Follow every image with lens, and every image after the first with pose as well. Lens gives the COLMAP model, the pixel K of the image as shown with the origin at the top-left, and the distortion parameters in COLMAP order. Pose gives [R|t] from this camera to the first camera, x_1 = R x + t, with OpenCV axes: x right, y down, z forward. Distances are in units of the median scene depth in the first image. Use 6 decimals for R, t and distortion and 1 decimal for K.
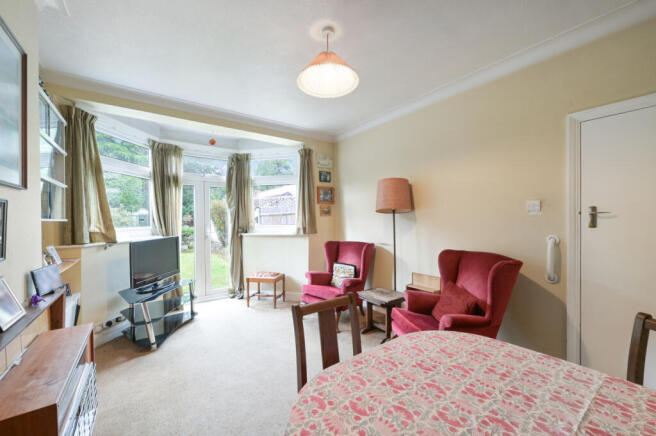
lens RADIAL K [[258.0, 0, 331.5], [0, 258.0, 218.8], [0, 0, 1]] dist [-0.000467, 0.000139]
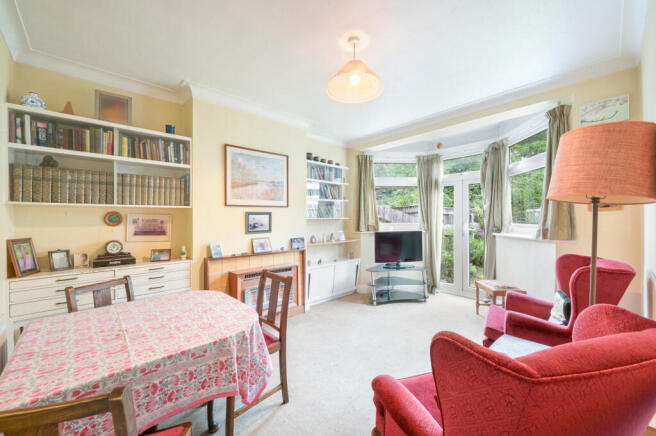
lens RADIAL K [[258.0, 0, 330.9], [0, 258.0, 219.7], [0, 0, 1]] dist [-0.000467, 0.000139]
pose [[0.115835, 0.011033, -0.993207, 0.501864], [0.009126, 0.999884, 0.012171, -0.005162], [0.993227, -0.010474, 0.115721, 0.384082]]
